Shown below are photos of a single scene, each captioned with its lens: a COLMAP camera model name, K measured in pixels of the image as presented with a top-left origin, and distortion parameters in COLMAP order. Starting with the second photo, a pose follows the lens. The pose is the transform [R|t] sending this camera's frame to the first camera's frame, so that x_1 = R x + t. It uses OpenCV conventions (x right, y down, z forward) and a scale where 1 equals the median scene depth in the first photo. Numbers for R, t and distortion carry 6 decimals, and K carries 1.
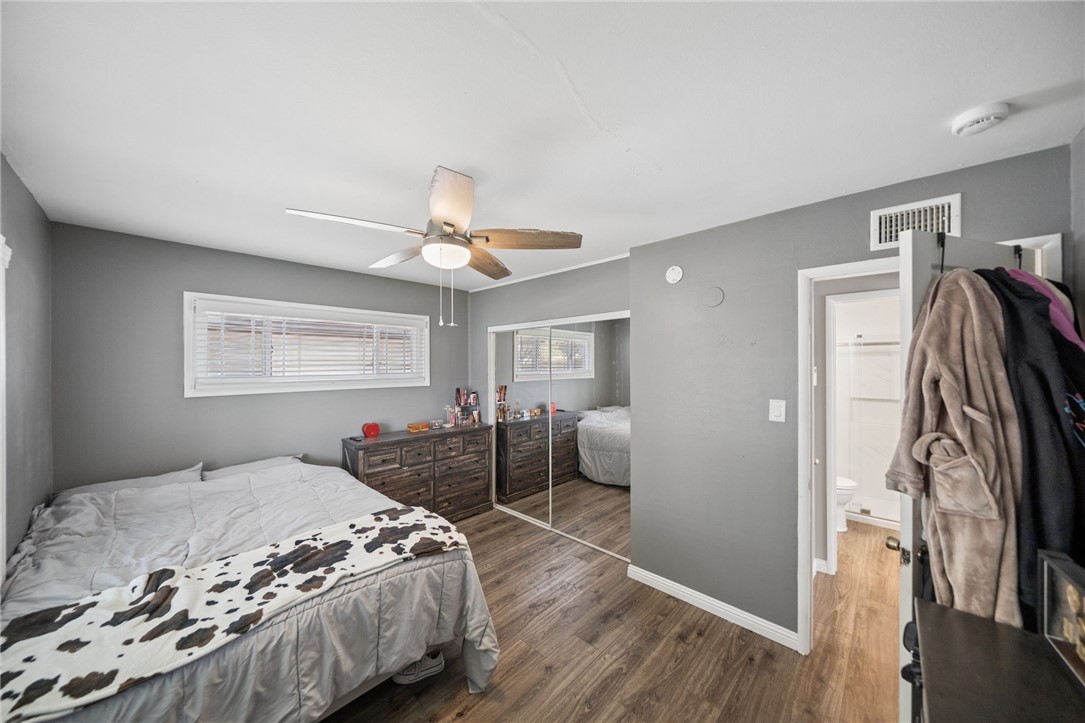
lens RADIAL K [[373.0, 0, 540.2], [0, 373.0, 360.4], [0, 0, 1]] dist [0.000659, -0.000043]
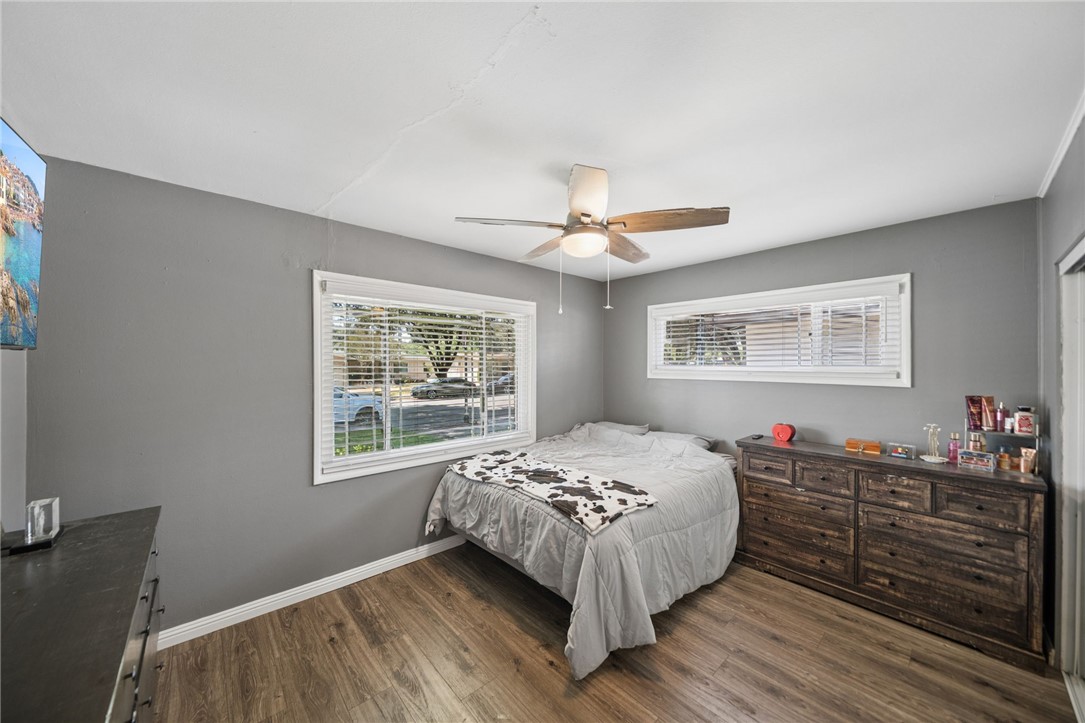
lens RADIAL K [[378.0, 0, 521.4], [0, 378.0, 361.1], [0, 0, 1]] dist [0.001121, 0.000016]
pose [[-0.099522, -0.005917, -0.995018, 0.825077], [0.006108, 0.999960, -0.006557, 0.054580], [0.995017, -0.006730, -0.099481, 0.928175]]
